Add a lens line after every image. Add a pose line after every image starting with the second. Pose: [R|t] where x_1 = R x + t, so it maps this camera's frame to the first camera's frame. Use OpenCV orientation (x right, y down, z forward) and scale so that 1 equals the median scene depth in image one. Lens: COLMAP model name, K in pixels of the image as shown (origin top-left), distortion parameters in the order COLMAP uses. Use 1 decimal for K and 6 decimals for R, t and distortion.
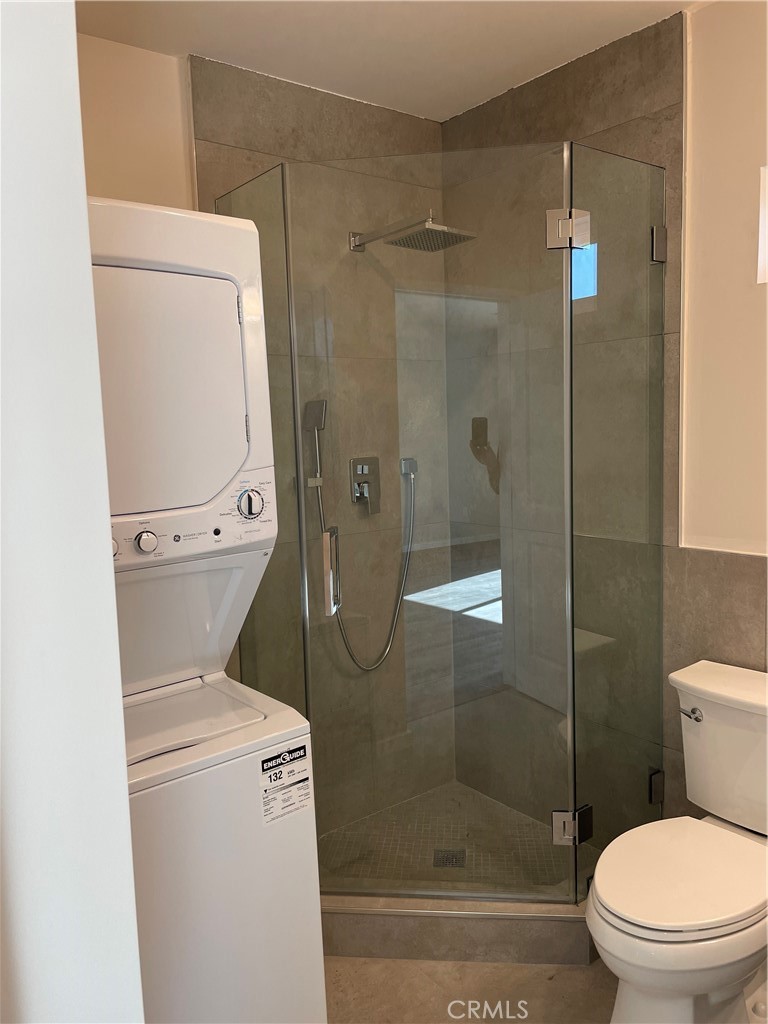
lens RADIAL K [[778.9, 0, 389.0], [0, 778.9, 510.2], [0, 0, 1]] dist [0.100870, -0.147262]
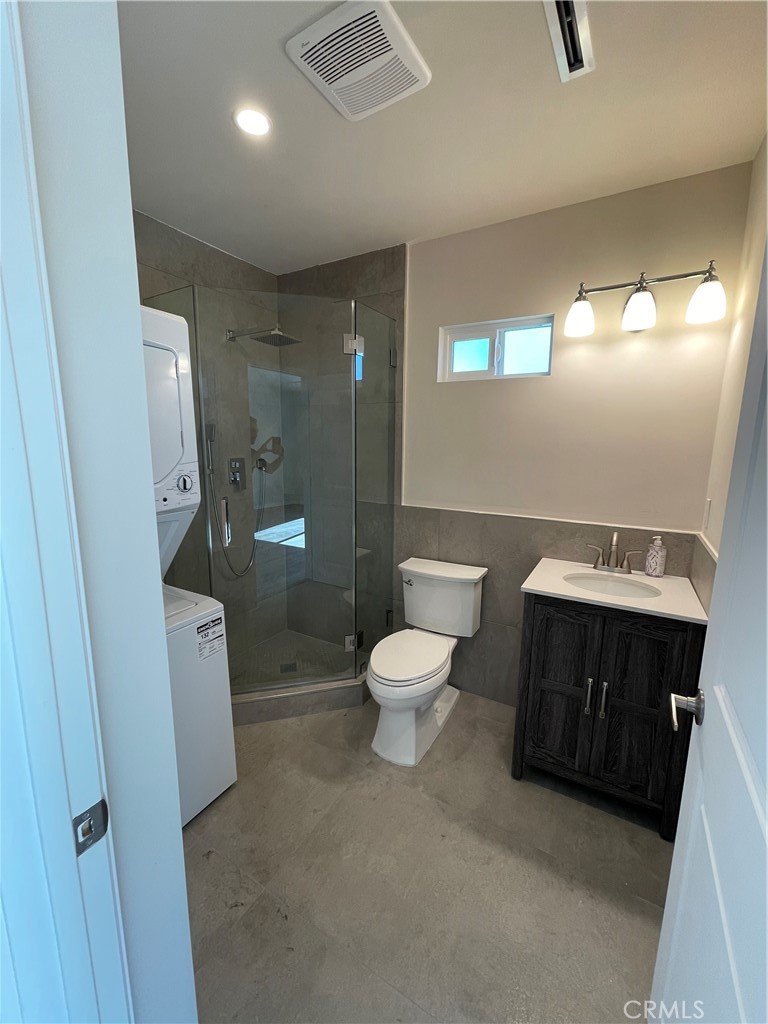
lens RADIAL K [[413.4, 0, 385.6], [0, 413.4, 511.0], [0, 0, 1]] dist [-0.003912, -0.000143]
pose [[0.930623, -0.019842, 0.365440, -0.077418], [-0.000027, 0.998525, 0.054286, 0.002669], [-0.365978, -0.050530, 0.929251, -0.009749]]
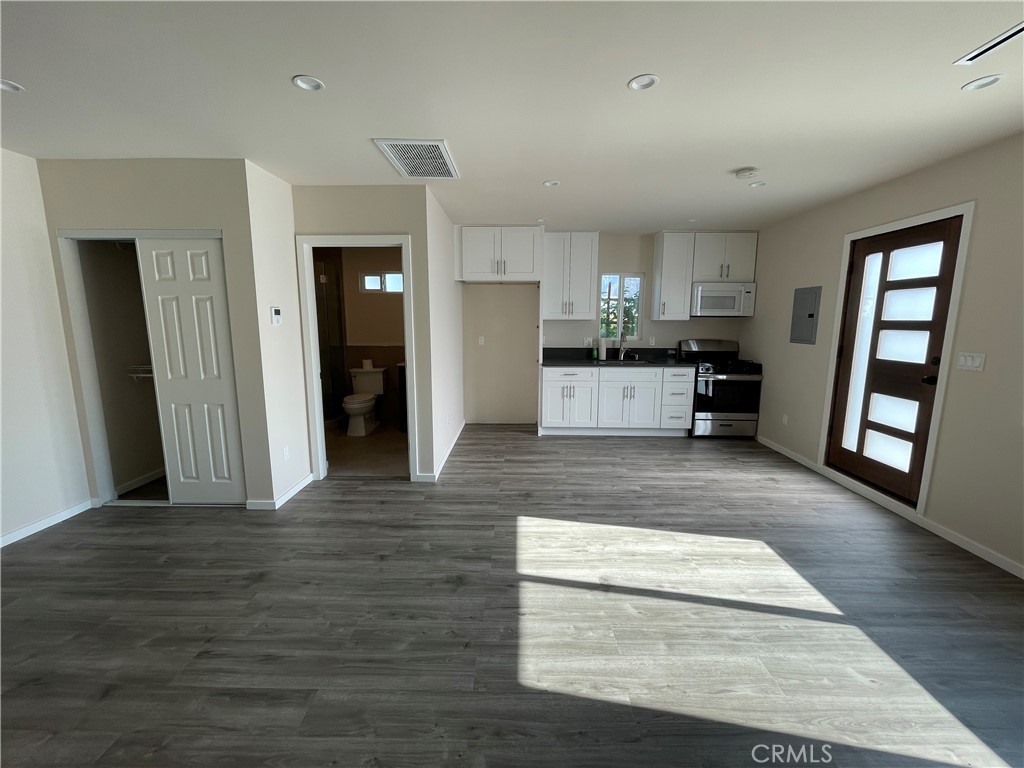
lens RADIAL K [[413.4, 0, 509.5], [0, 413.4, 381.9], [0, 0, 1]] dist [-0.003912, -0.000143]
pose [[0.639149, -0.080036, 0.764907, -0.935548], [0.059861, 0.996730, 0.054273, 0.192062], [-0.766750, 0.011099, 0.641850, -1.352227]]
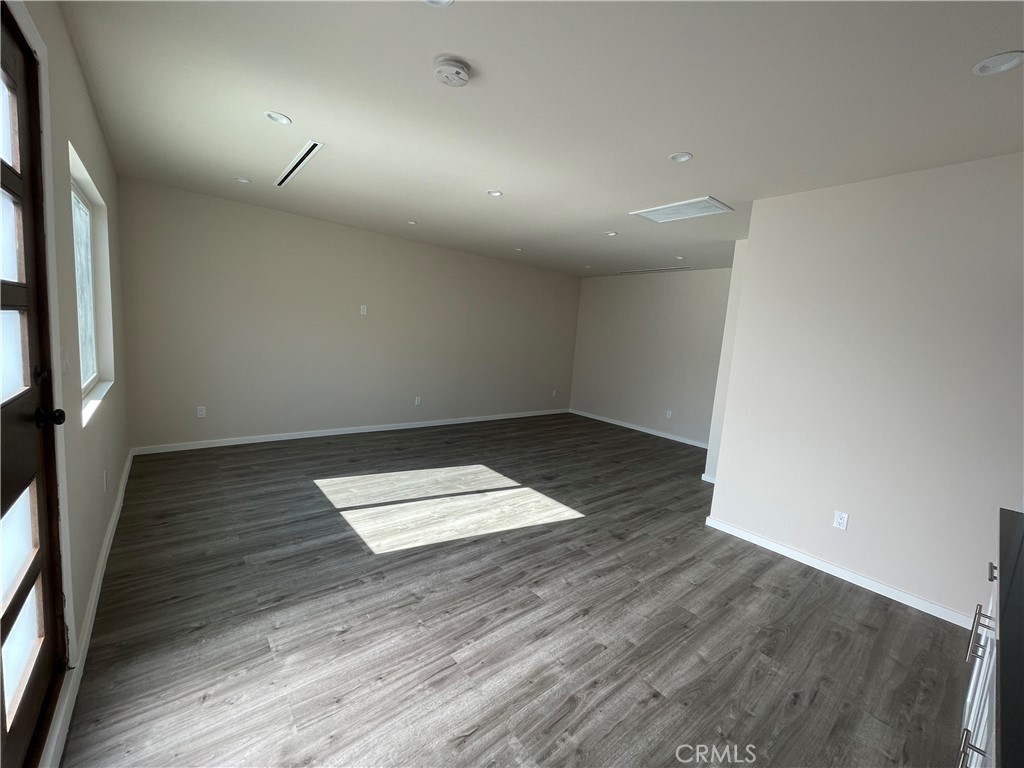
lens RADIAL K [[413.6, 0, 507.4], [0, 413.6, 380.8], [0, 0, 1]] dist [-0.000189, -0.000037]
pose [[0.009236, 0.150923, -0.988502, 1.479585], [-0.184531, 0.971824, 0.146652, 0.074045], [0.982783, 0.181055, 0.036826, -0.915851]]
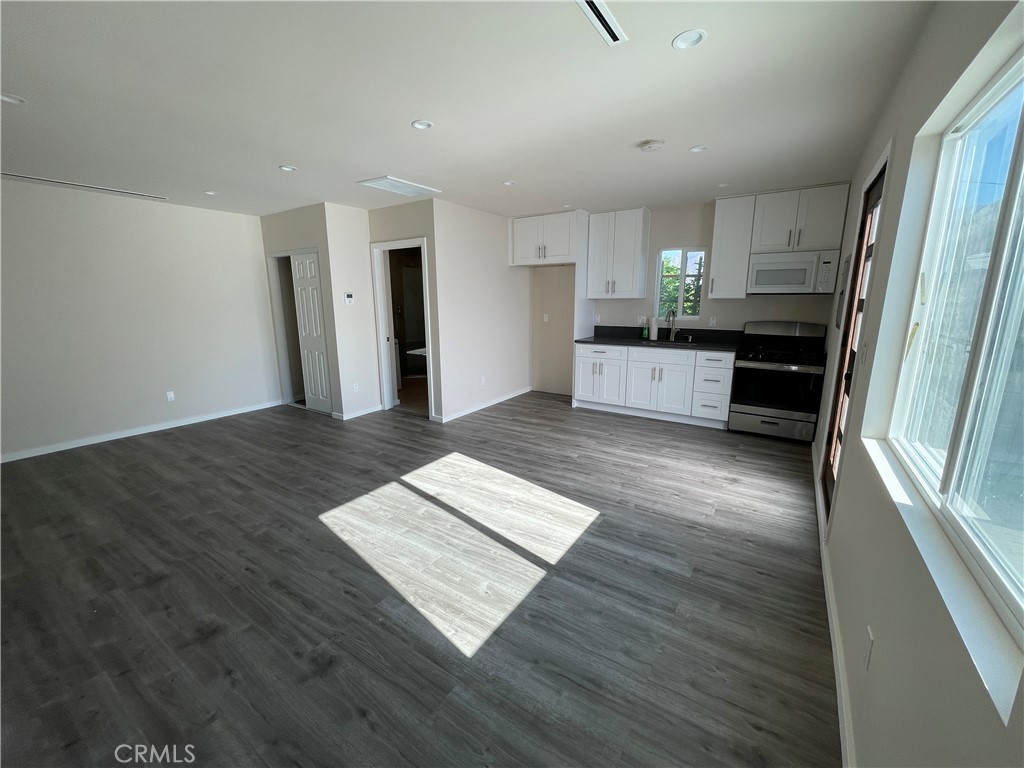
lens RADIAL K [[411.5, 0, 509.5], [0, 411.5, 383.2], [0, 0, 1]] dist [-0.002283, -0.000273]
pose [[0.953776, -0.033423, 0.298655, -0.206103], [0.006687, 0.995910, 0.090101, 0.255167], [-0.300445, -0.083940, 0.950098, -2.228190]]
